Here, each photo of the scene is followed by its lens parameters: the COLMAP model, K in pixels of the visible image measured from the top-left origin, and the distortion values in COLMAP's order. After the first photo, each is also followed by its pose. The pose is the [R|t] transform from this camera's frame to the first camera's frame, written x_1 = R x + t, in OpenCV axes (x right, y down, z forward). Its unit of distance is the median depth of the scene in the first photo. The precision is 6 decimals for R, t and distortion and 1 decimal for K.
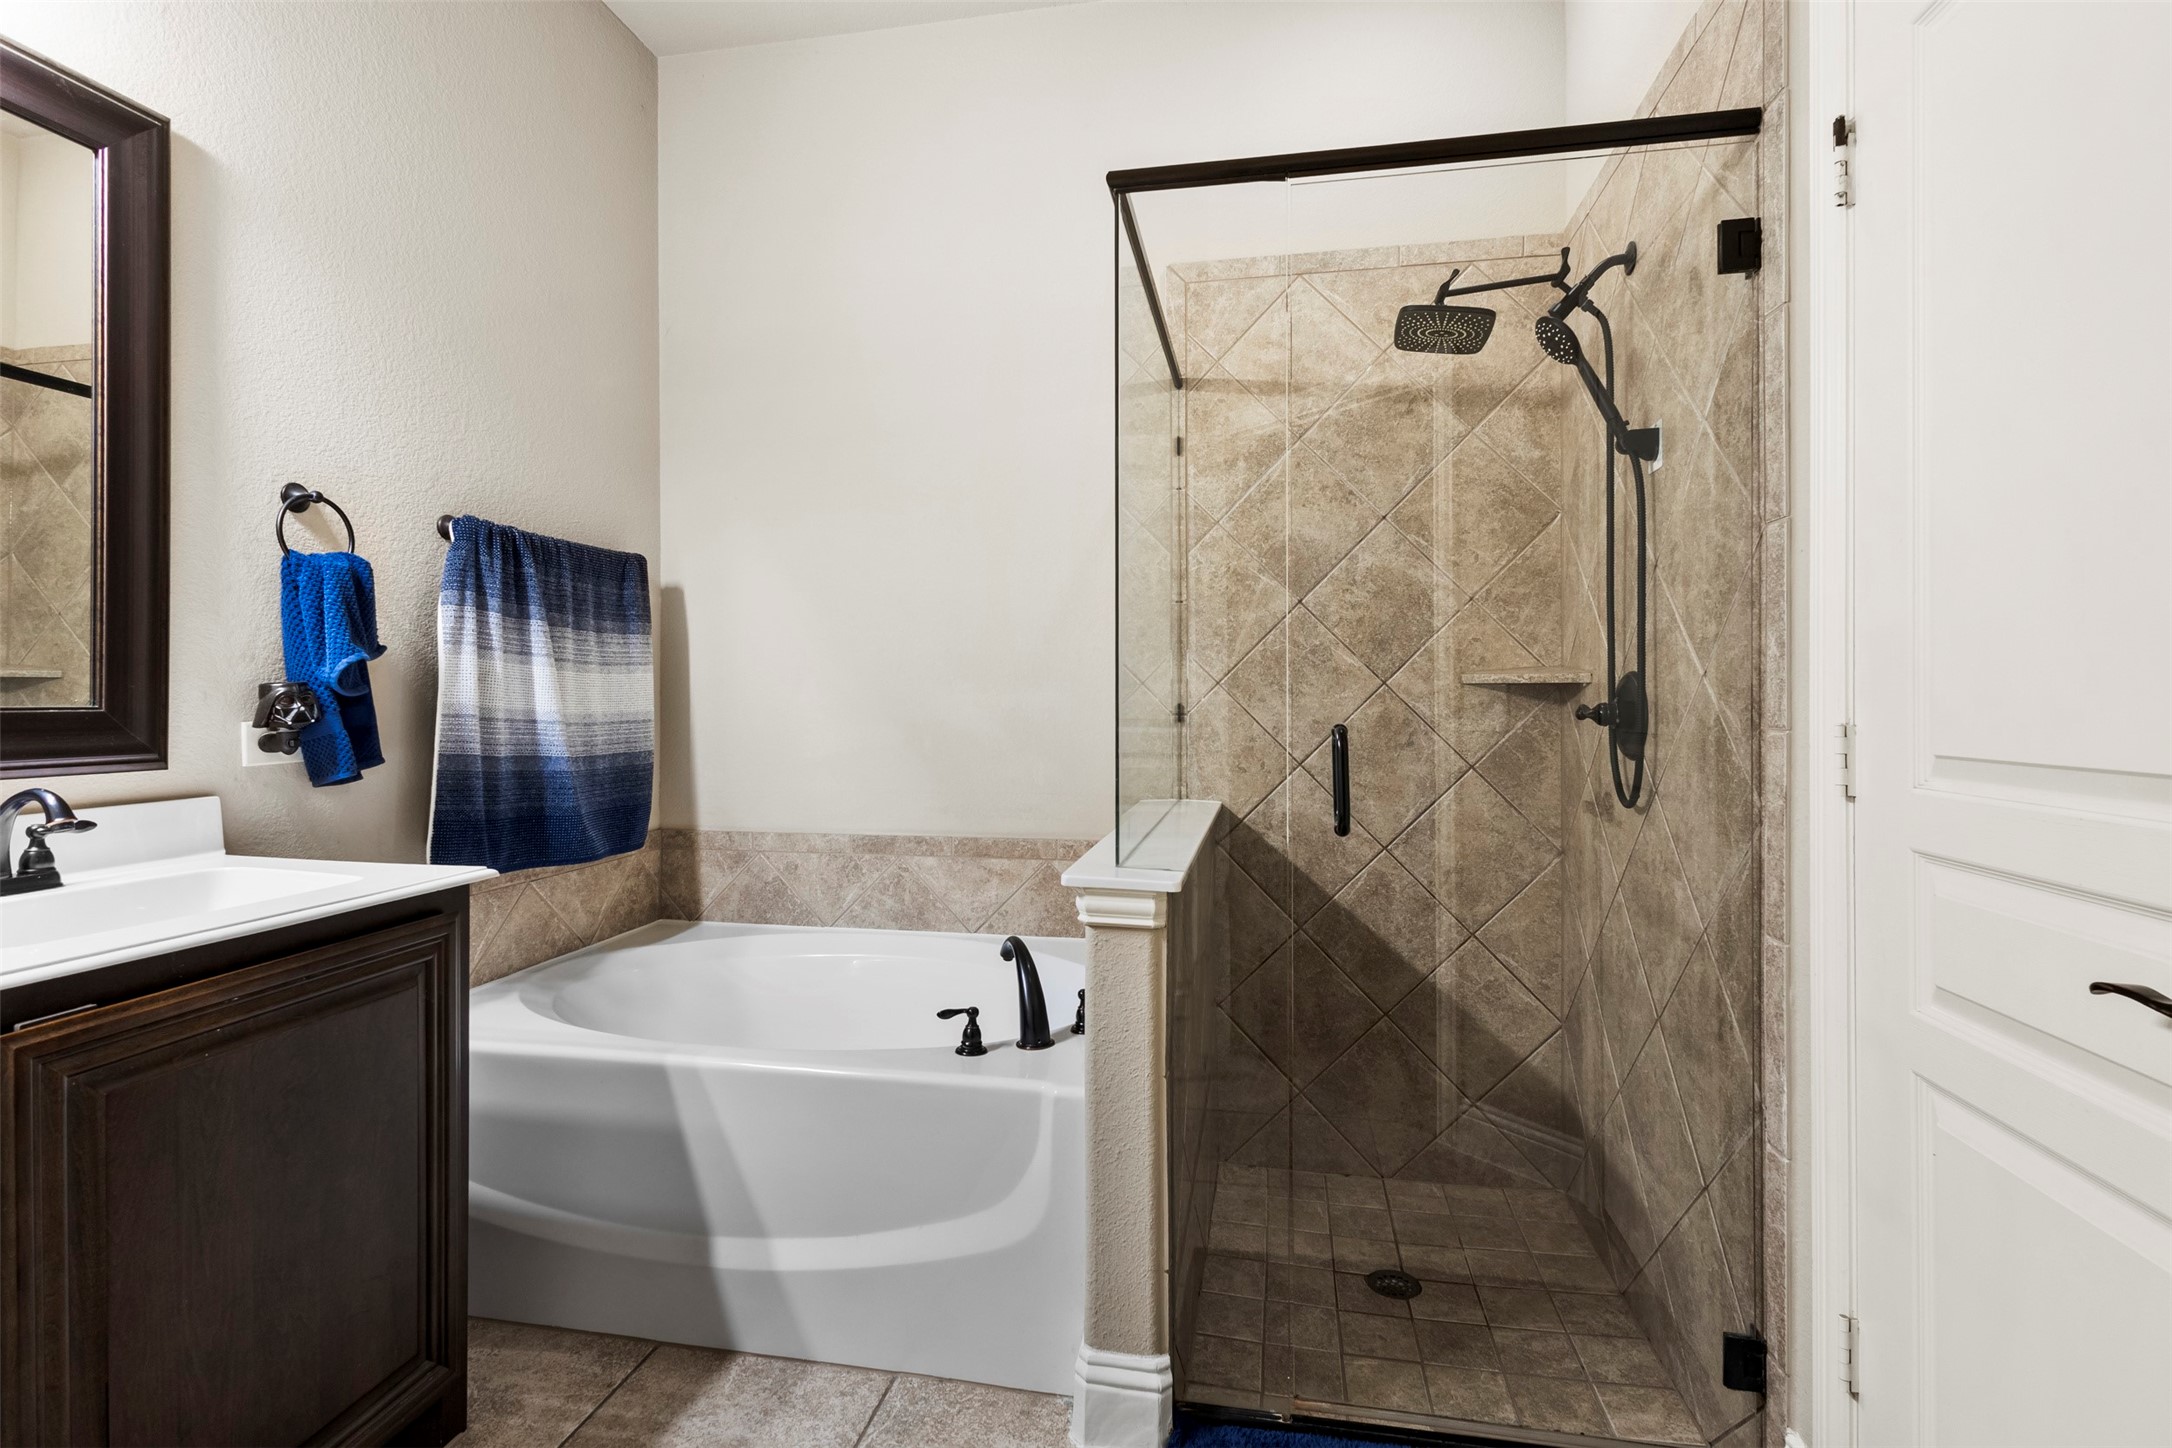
lens RADIAL K [[999.1, 0, 1096.1], [0, 999.1, 702.0], [0, 0, 1]] dist [0.001849, -0.000928]
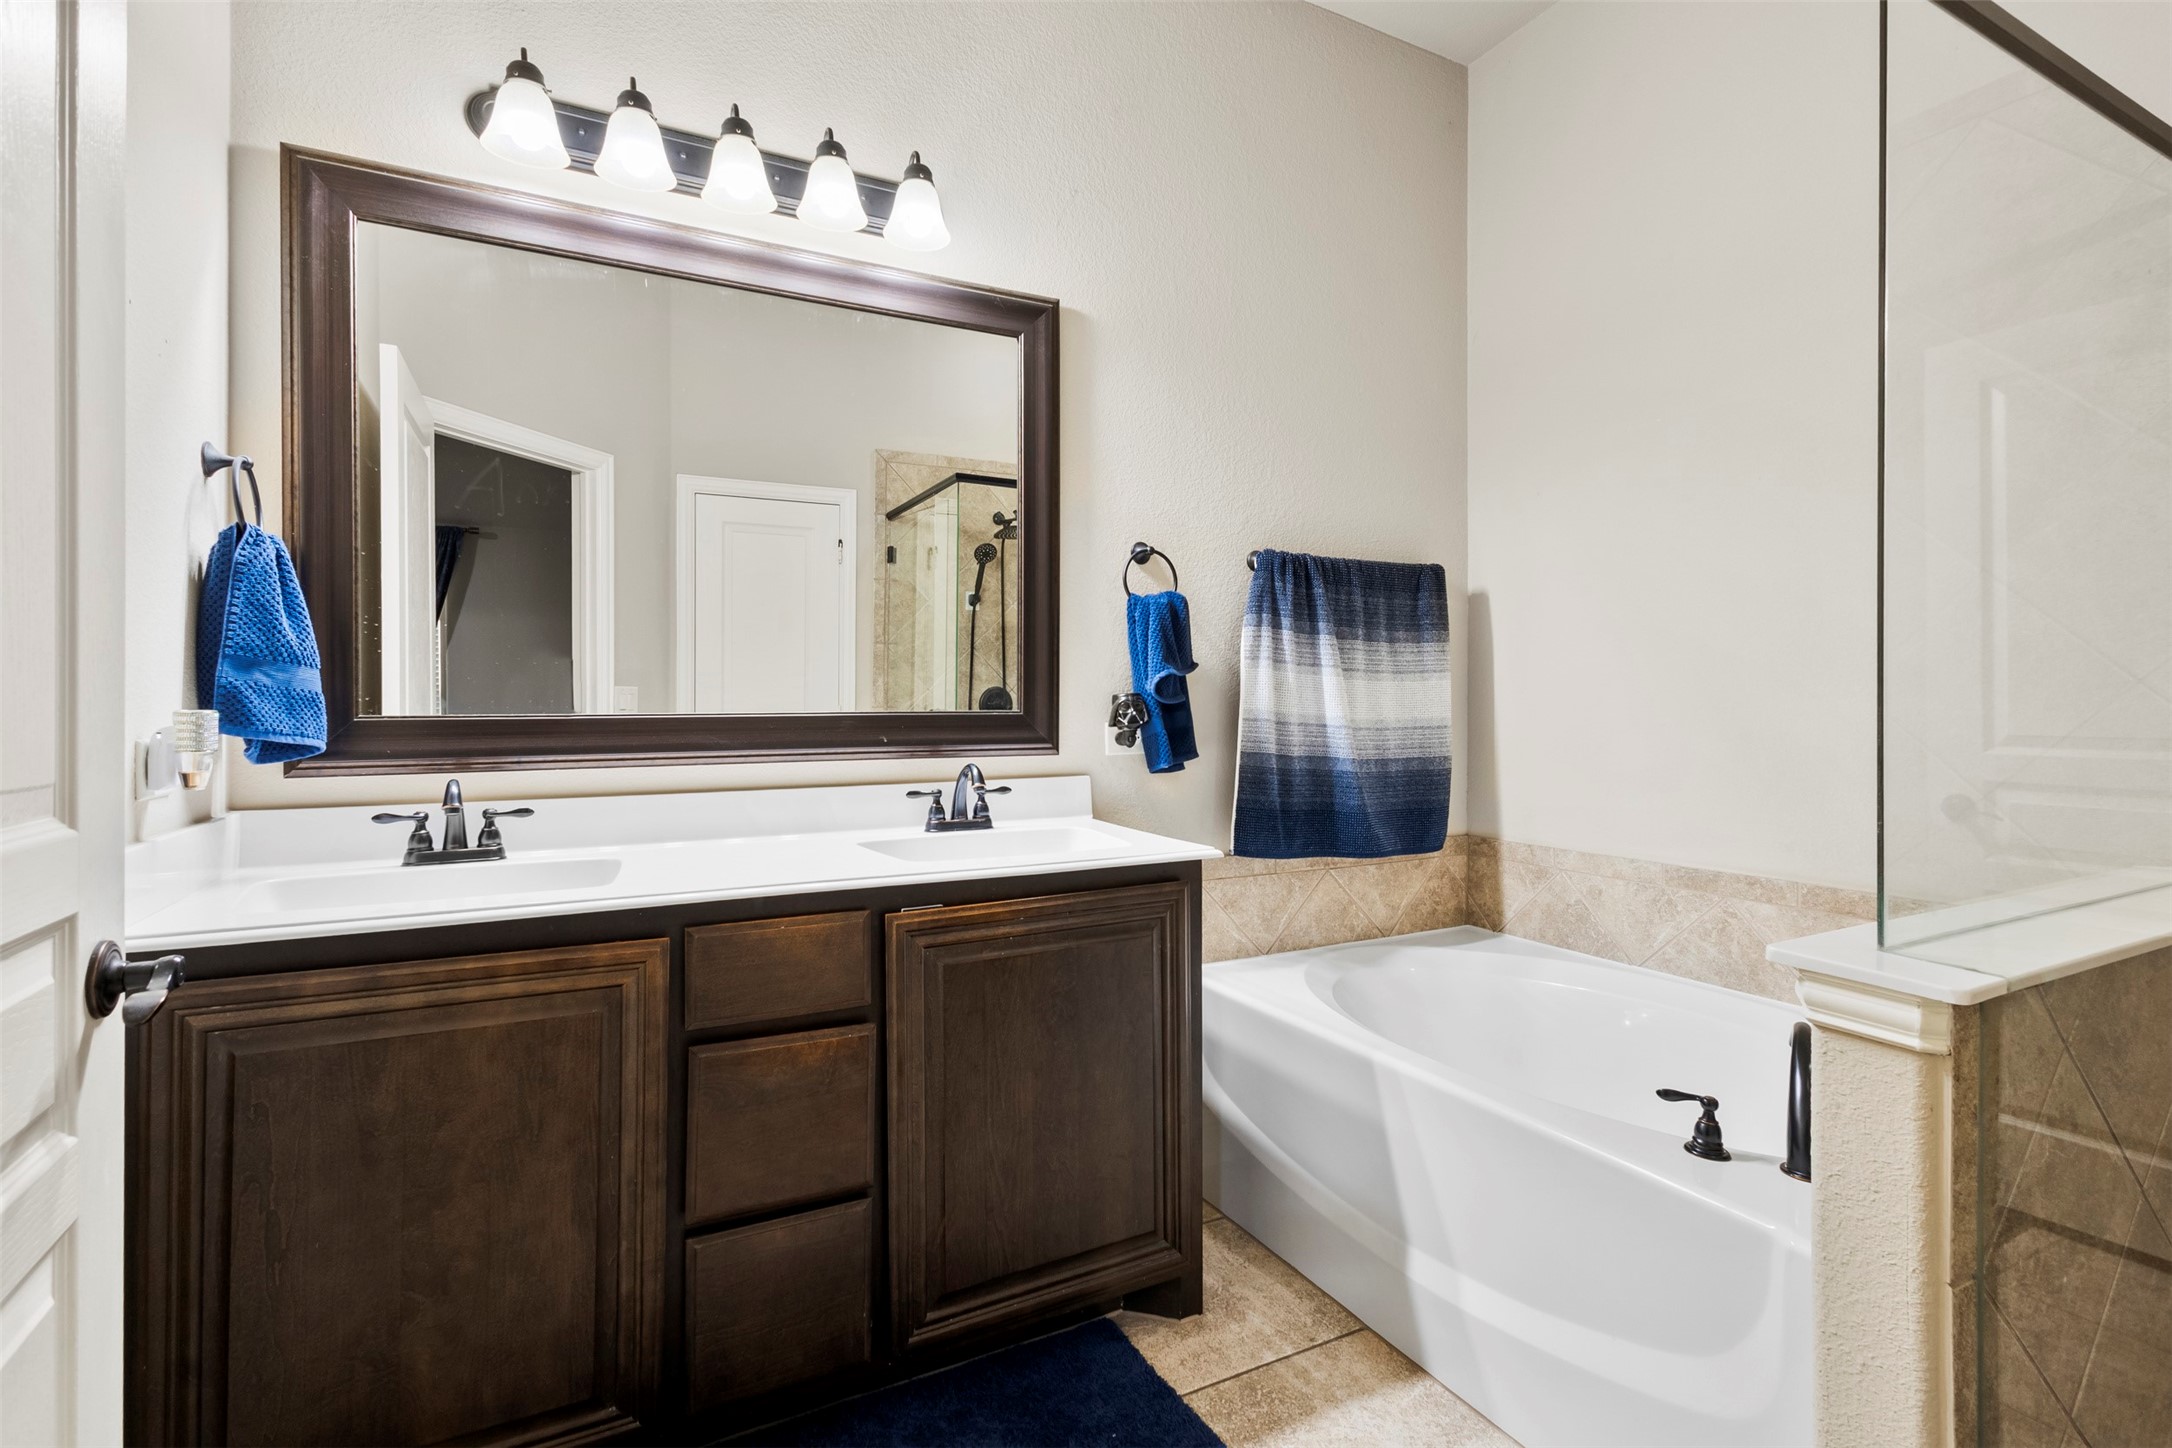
lens RADIAL K [[999.1, 0, 1084.4], [0, 999.1, 712.5], [0, 0, 1]] dist [0.001849, -0.000928]
pose [[0.617941, 0.004571, -0.786211, 0.190058], [-0.001639, 0.999988, 0.004526, -0.000010], [0.786223, -0.001508, 0.617941, 0.126735]]
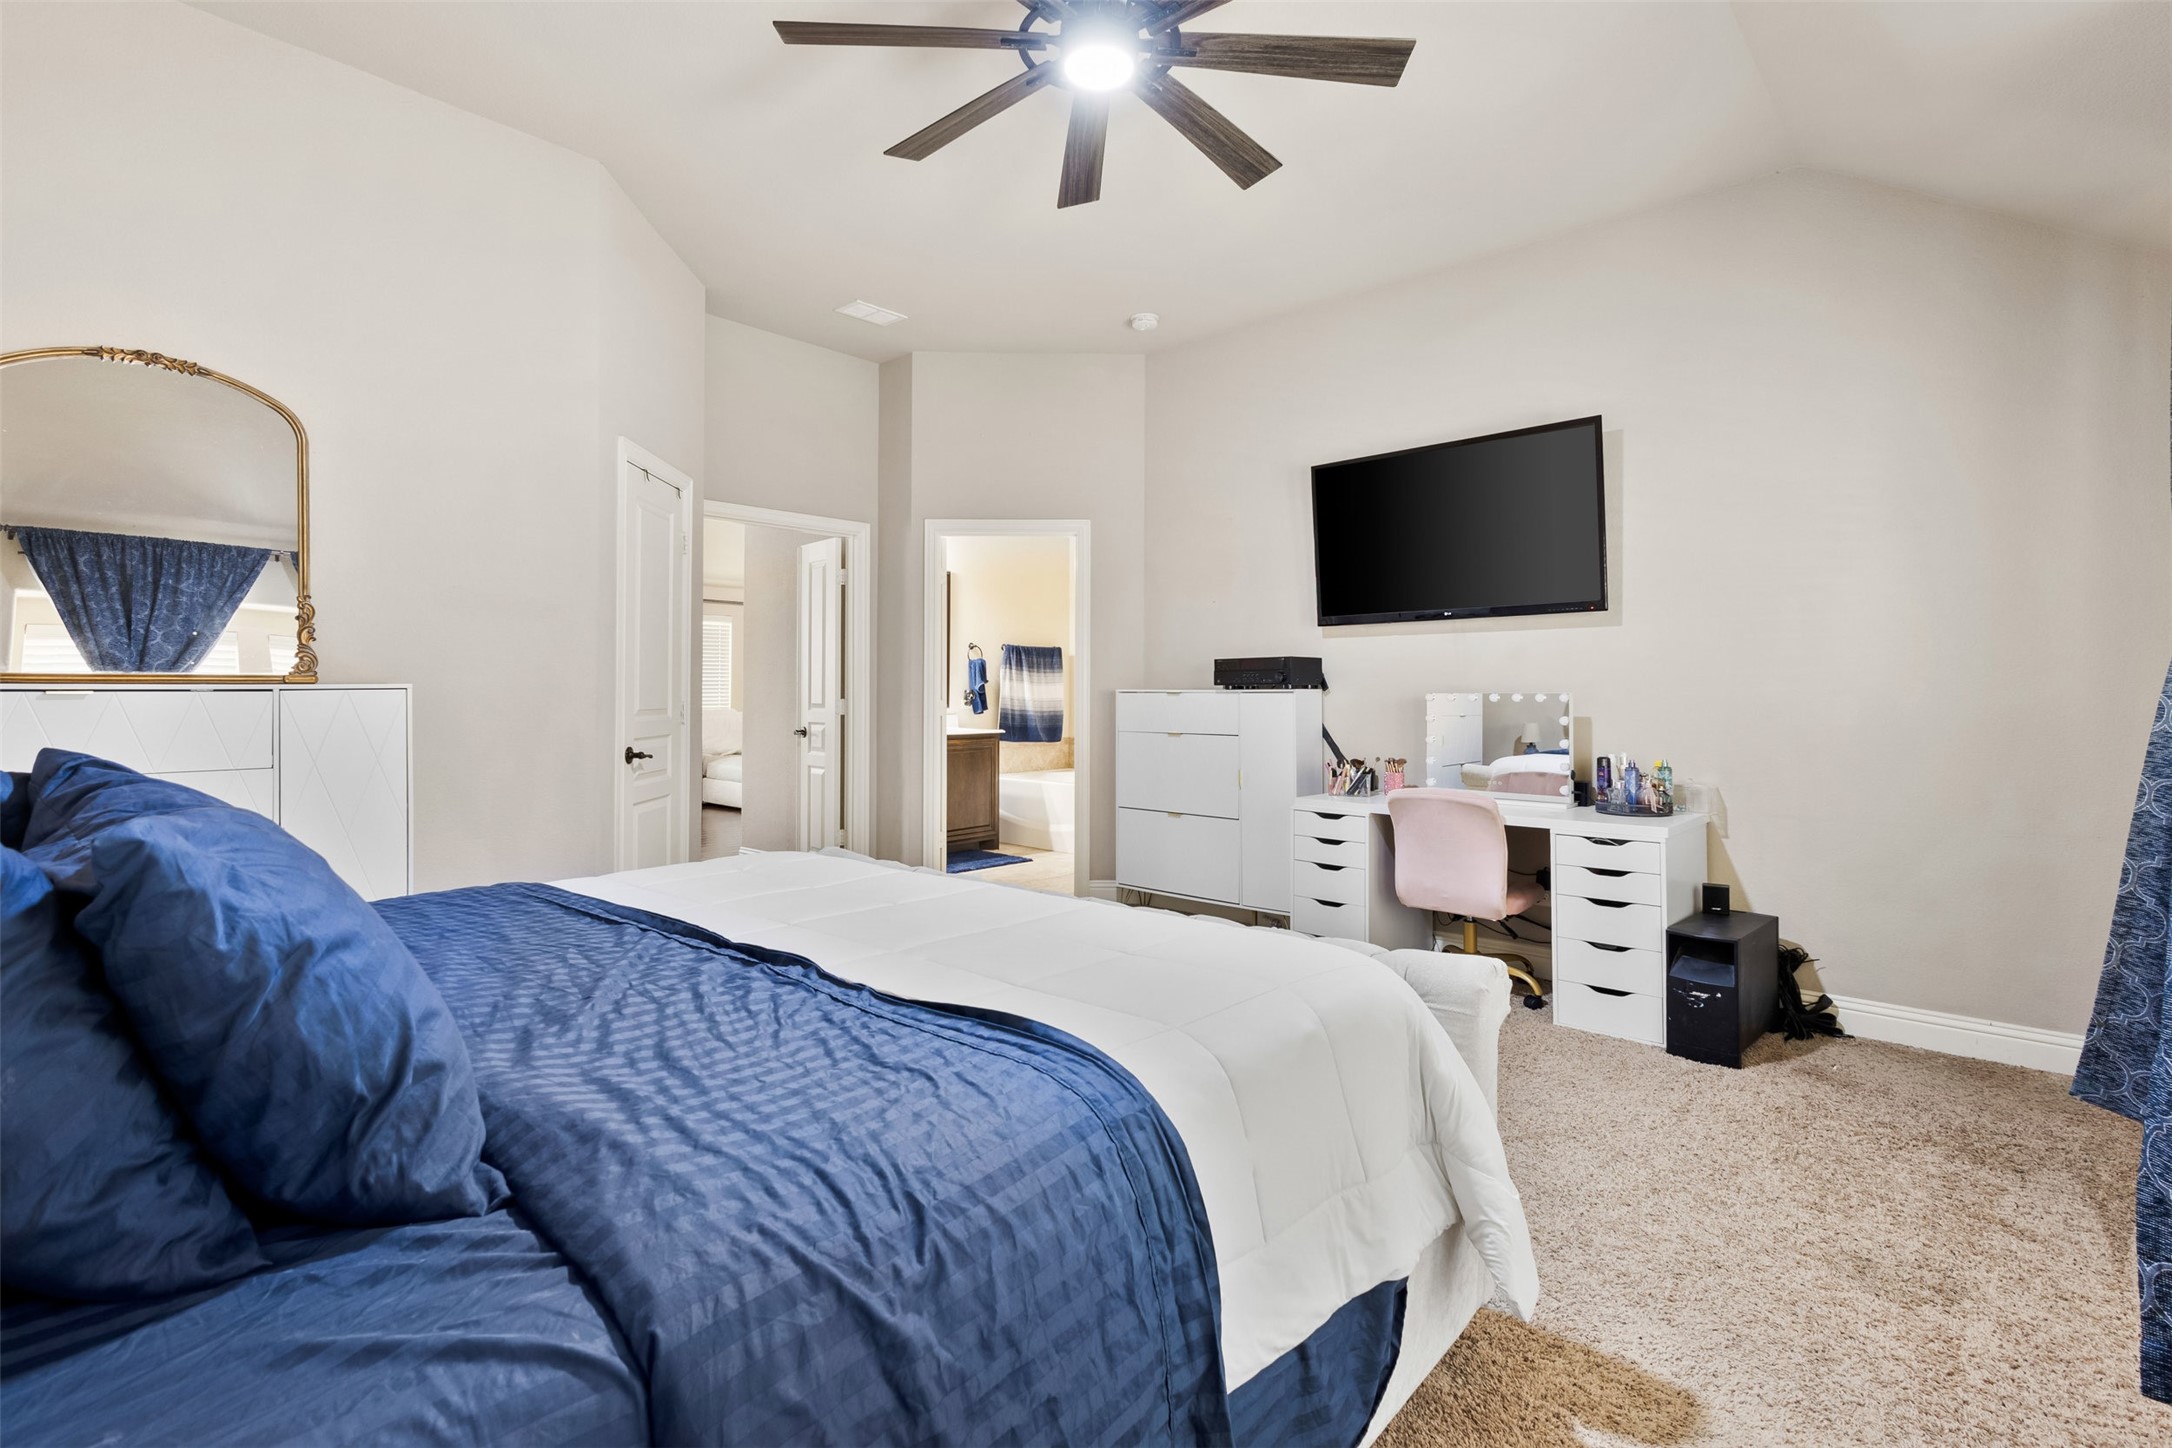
lens RADIAL K [[999.1, 0, 1088.3], [0, 999.1, 709.2], [0, 0, 1]] dist [0.001849, -0.000928]
pose [[0.848611, 0.012399, -0.528872, 1.863358], [-0.007938, 0.999911, 0.010705, 0.014592], [0.528958, -0.004887, 0.848634, -2.333943]]
